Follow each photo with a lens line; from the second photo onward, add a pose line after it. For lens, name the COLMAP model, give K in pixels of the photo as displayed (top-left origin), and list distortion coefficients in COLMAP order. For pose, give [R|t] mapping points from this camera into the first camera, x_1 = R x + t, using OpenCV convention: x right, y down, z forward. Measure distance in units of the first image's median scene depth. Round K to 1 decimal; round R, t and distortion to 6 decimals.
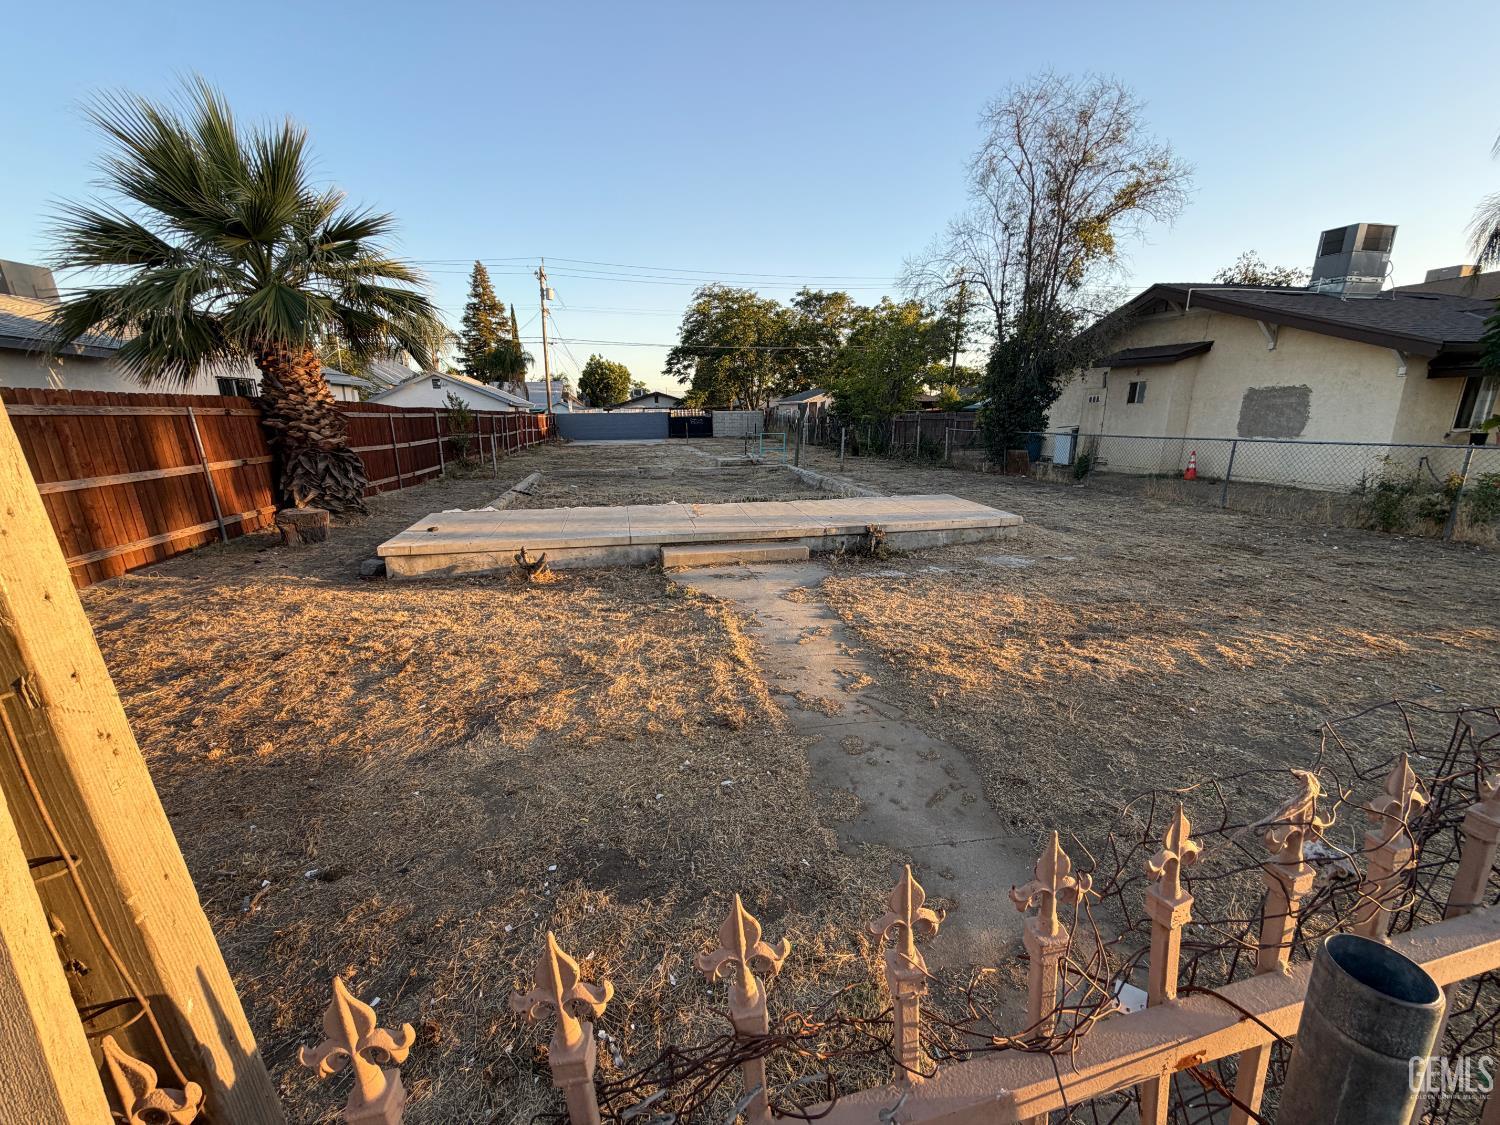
lens RADIAL K [[596.1, 0, 745.5], [0, 596.1, 562.5], [0, 0, 1]] dist [-0.000744, -0.000052]
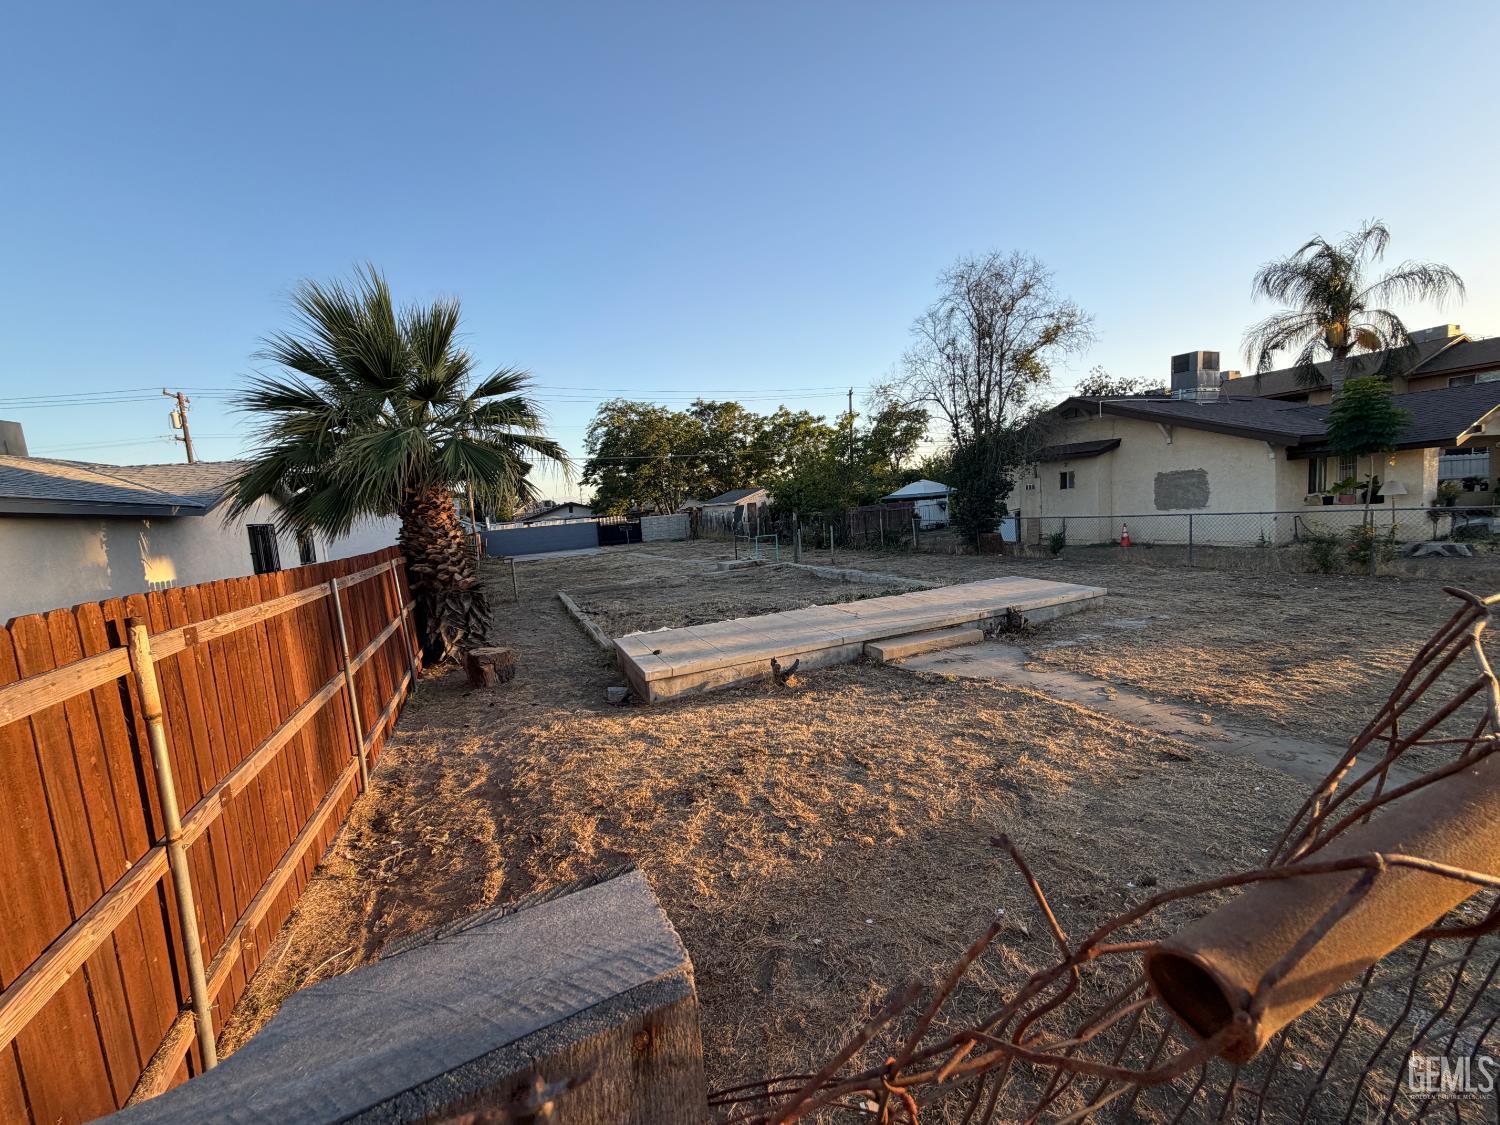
lens RADIAL K [[594.8, 0, 747.2], [0, 594.8, 565.5], [0, 0, 1]] dist [0.001334, -0.000539]
pose [[0.976170, -0.088729, 0.198036, -0.435105], [0.117934, 0.982972, -0.140914, -0.030140], [-0.182161, 0.160912, 0.970013, -0.075514]]
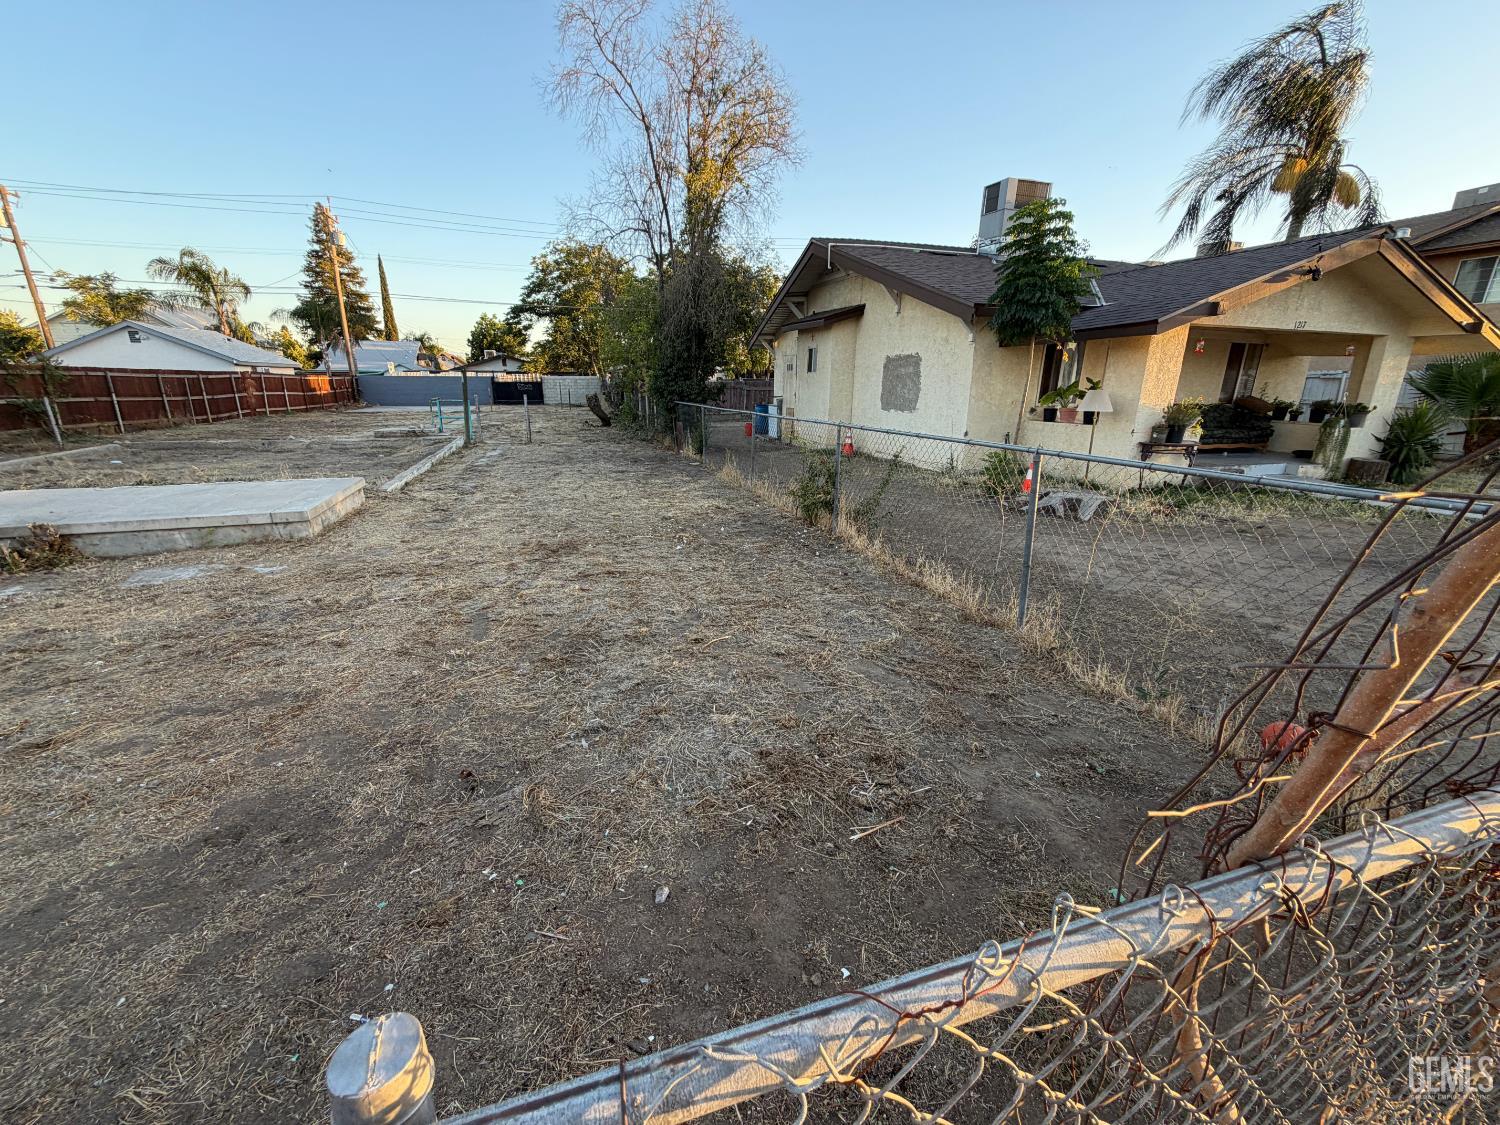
lens RADIAL K [[596.7, 0, 745.2], [0, 596.7, 562.6], [0, 0, 1]] dist [-0.001007, -0.000009]
pose [[0.994238, -0.016193, 0.105967, 0.790566], [0.010863, 0.998656, 0.050682, -0.035079], [-0.106646, -0.049239, 0.993077, 0.139062]]
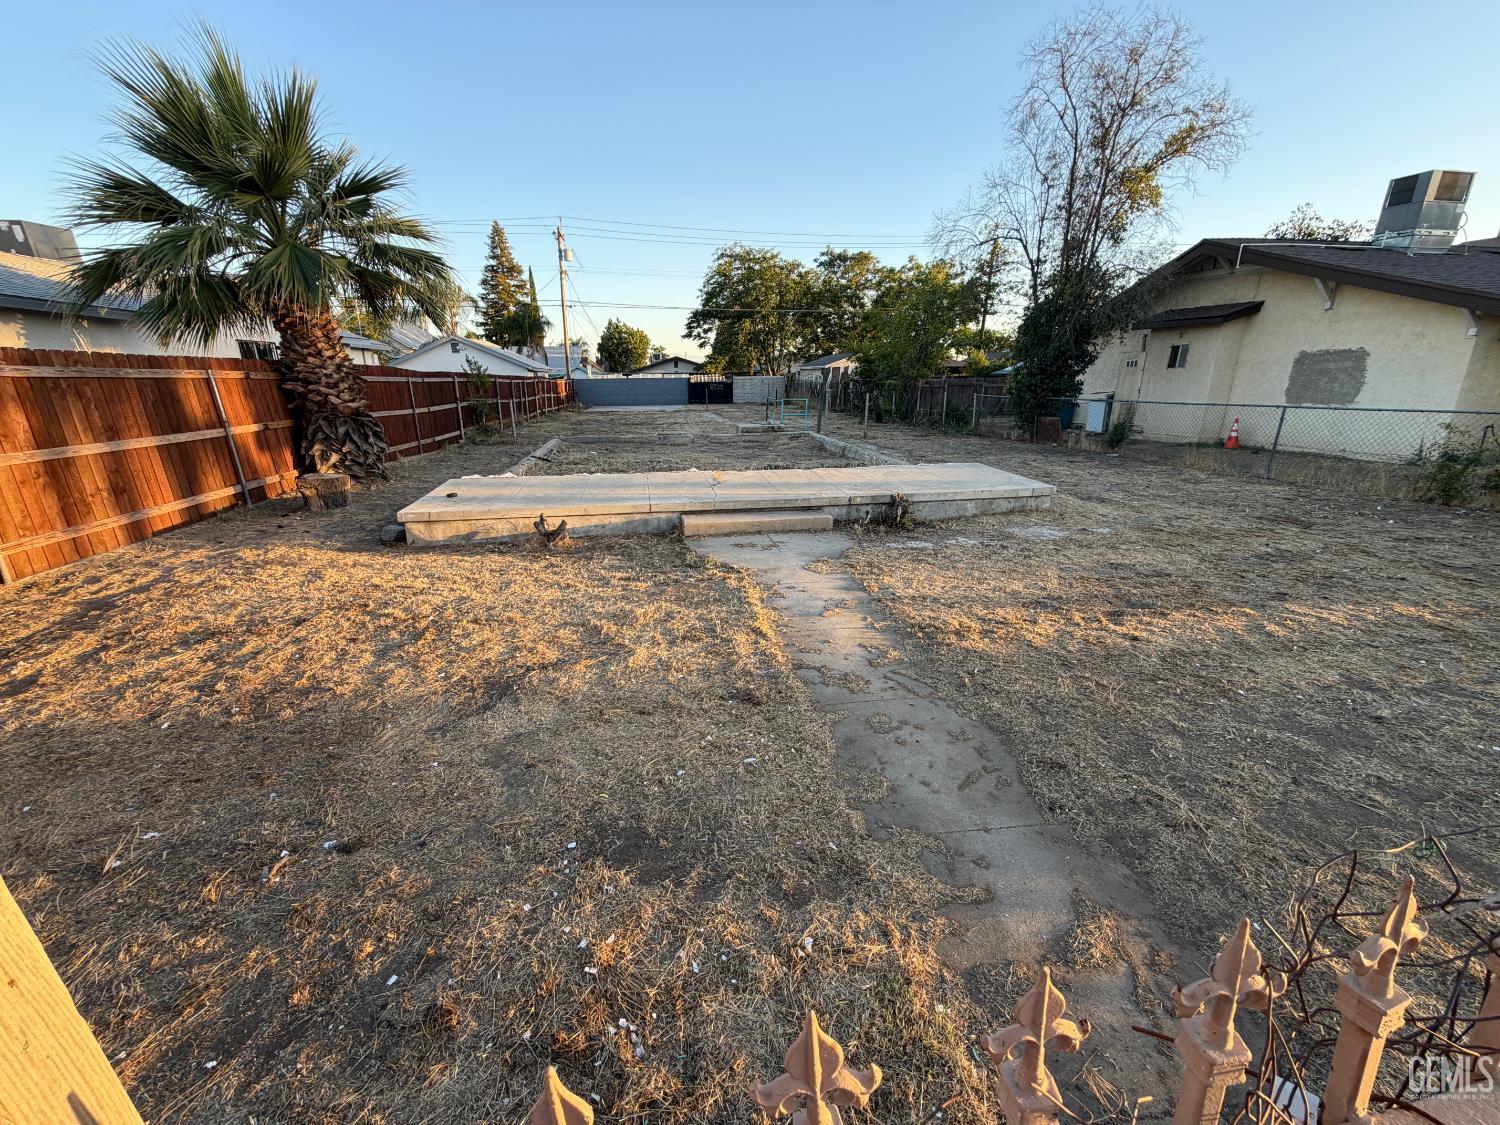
lens RADIAL K [[596.7, 0, 745.2], [0, 596.7, 562.6], [0, 0, 1]] dist [-0.001007, -0.000009]
pose [[0.999448, 0.010643, -0.031479, -0.003645], [-0.008955, 0.998539, 0.053284, -0.000760], [0.032000, -0.052972, 0.998083, 0.014786]]
